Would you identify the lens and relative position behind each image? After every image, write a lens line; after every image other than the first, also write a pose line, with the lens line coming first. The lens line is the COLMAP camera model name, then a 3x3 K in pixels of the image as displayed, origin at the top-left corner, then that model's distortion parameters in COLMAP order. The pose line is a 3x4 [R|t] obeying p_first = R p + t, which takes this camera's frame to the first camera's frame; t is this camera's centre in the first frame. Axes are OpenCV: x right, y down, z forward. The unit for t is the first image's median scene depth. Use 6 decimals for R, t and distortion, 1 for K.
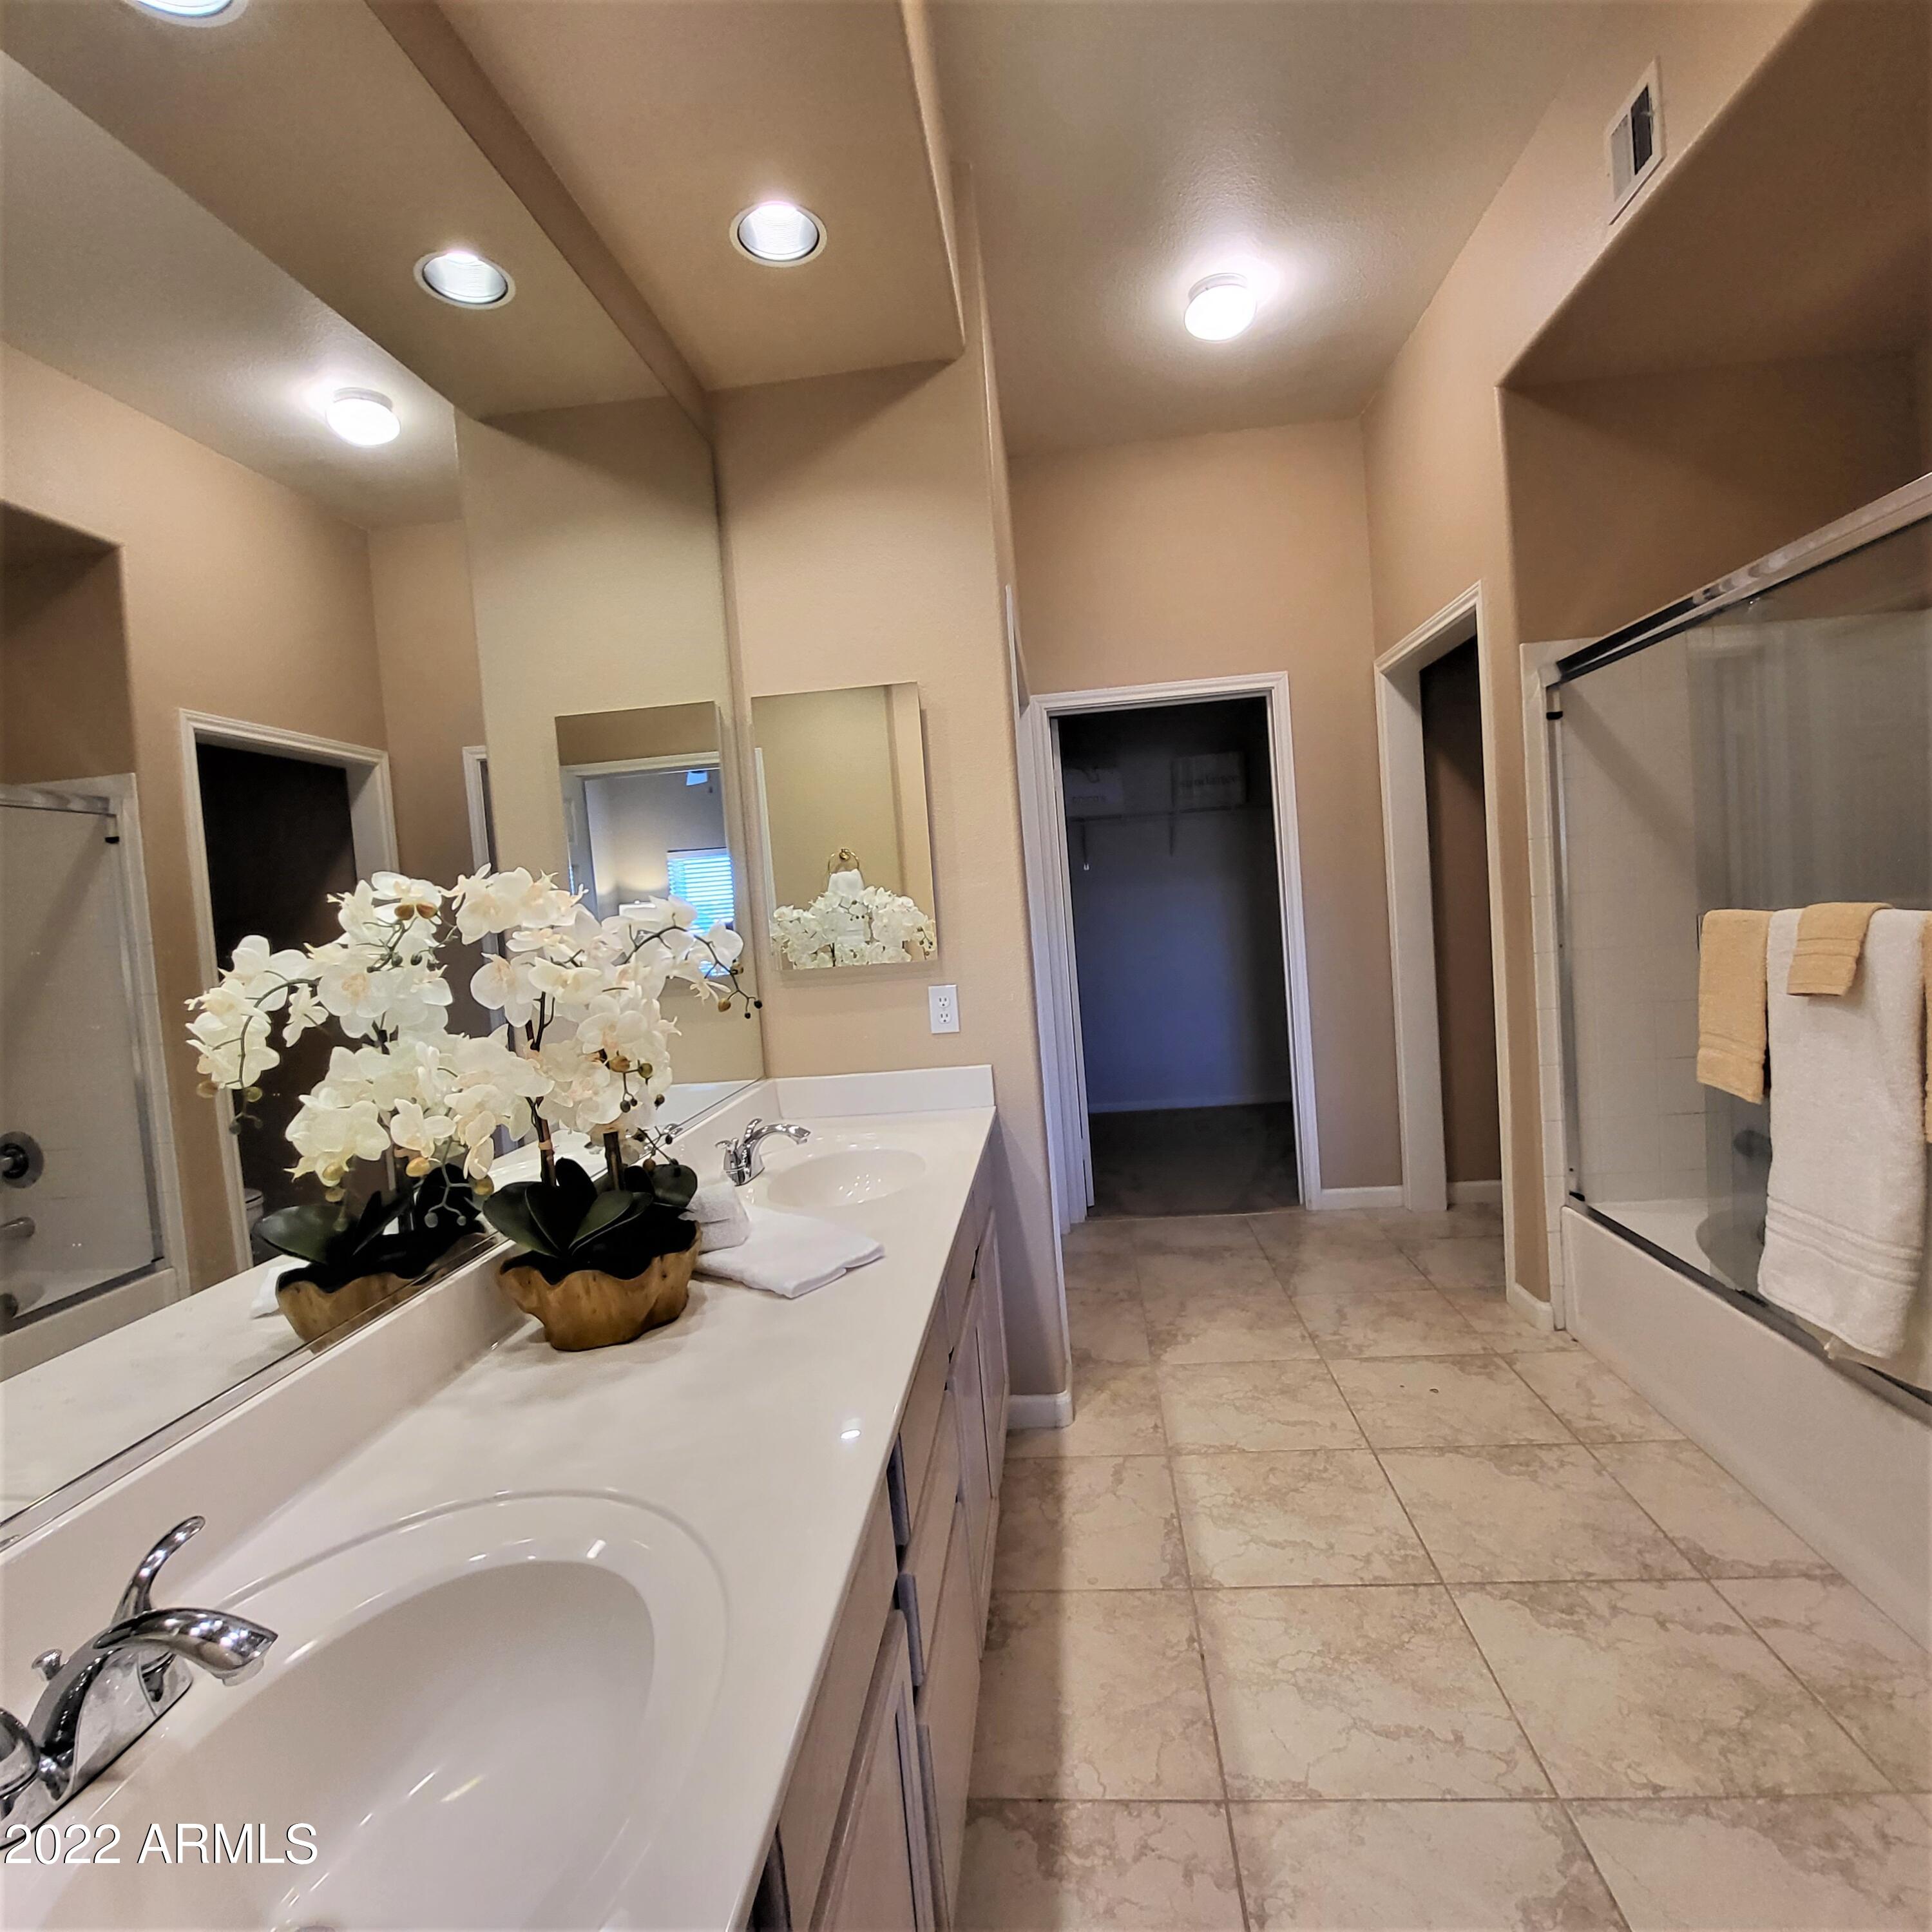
lens RADIAL K [[1011.7, 0, 964.5], [0, 1011.7, 960.8], [0, 0, 1]] dist [-0.007698, -0.007385]
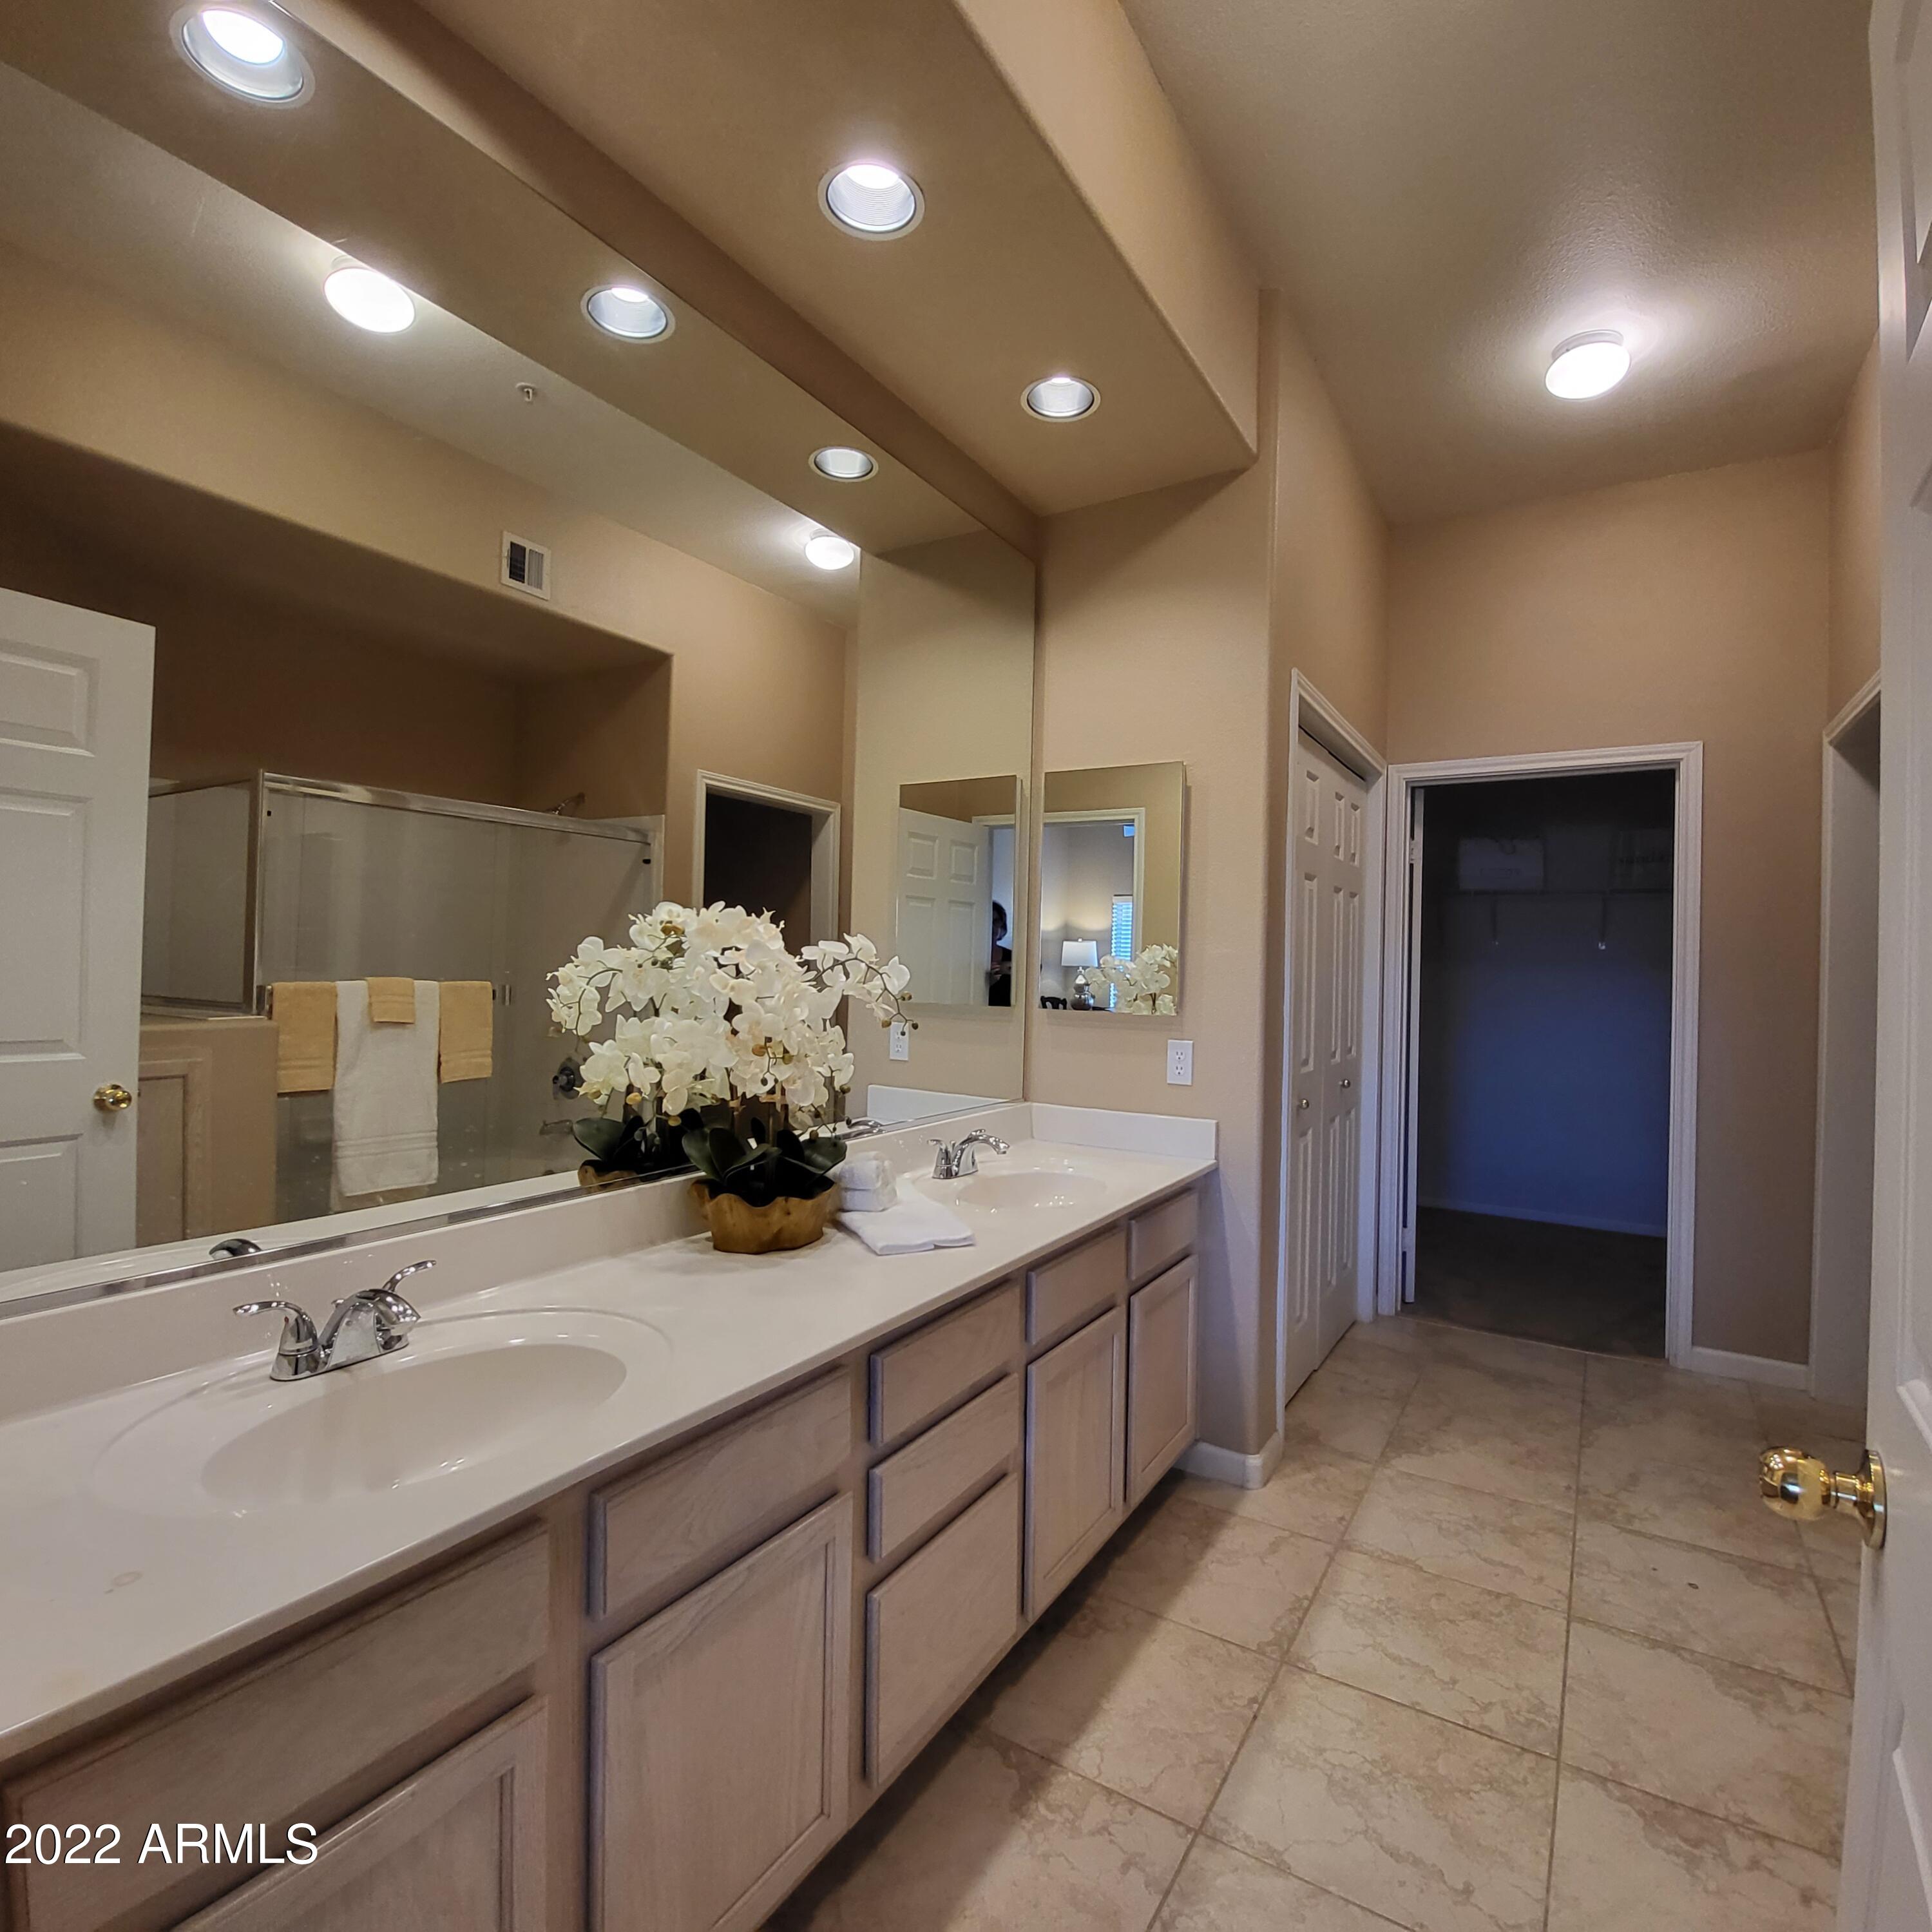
lens RADIAL K [[1011.7, 0, 976.8], [0, 1011.7, 959.5], [0, 0, 1]] dist [-0.007698, -0.007385]
pose [[0.890831, 0.095307, -0.444226, 0.279663], [-0.116128, 0.993036, -0.019826, -0.015720], [0.439243, 0.069249, 0.895695, -0.070716]]
